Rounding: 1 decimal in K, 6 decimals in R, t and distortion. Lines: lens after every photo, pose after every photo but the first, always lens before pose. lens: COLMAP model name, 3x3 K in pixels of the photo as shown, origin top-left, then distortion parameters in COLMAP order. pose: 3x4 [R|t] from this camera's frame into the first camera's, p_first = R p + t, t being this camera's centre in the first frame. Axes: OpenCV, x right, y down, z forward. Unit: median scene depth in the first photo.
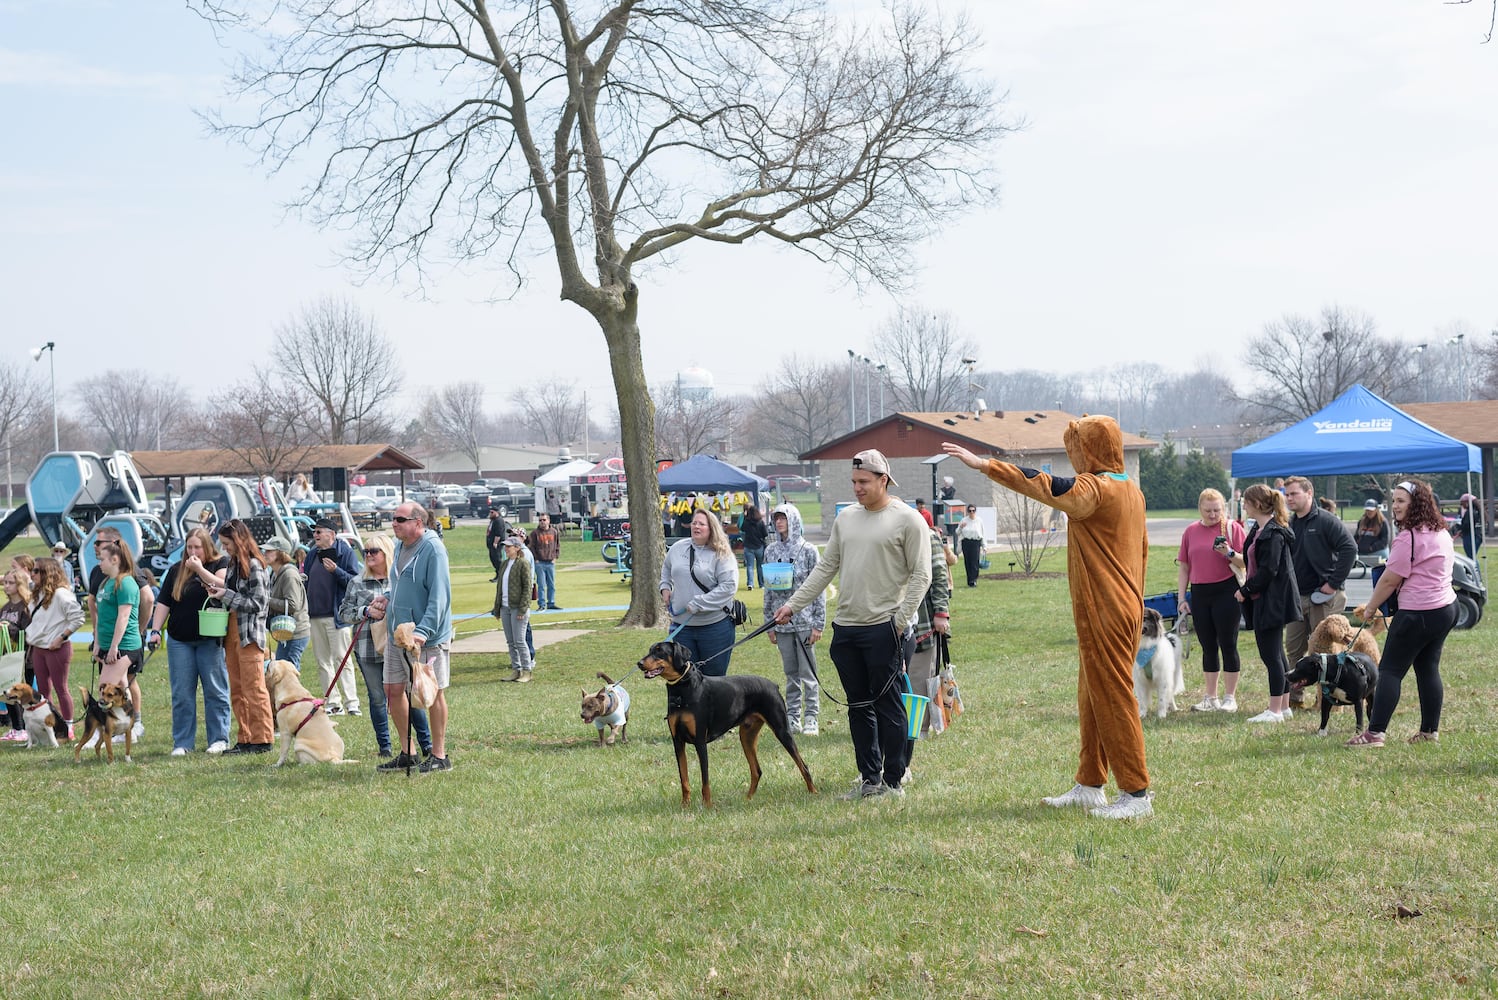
lens RADIAL K [[2163.2, 0, 749.0], [0, 2163.2, 500.0], [0, 0, 1]] dist [0.001645, 0.009358]
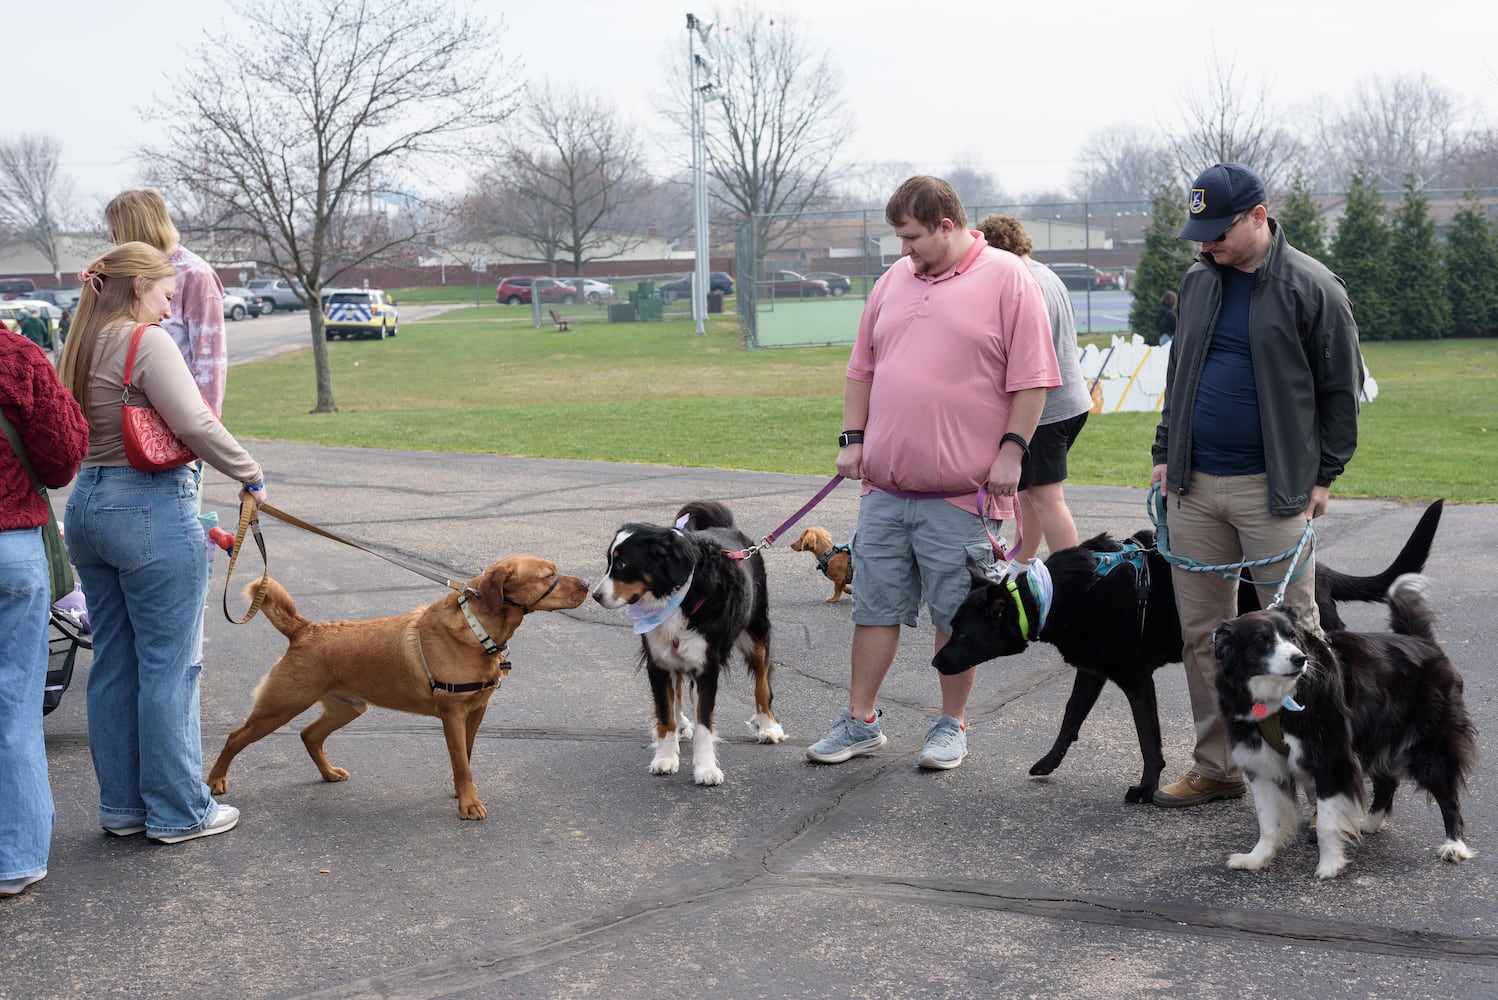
lens RADIAL K [[2163.2, 0, 749.0], [0, 2163.2, 500.0], [0, 0, 1]] dist [0.001645, 0.009358]
pose [[0.991239, -0.014077, 0.131331, -0.004573], [0.002608, 0.996196, 0.087098, -0.001477], [-0.132058, -0.085993, 0.987505, 0.375212]]
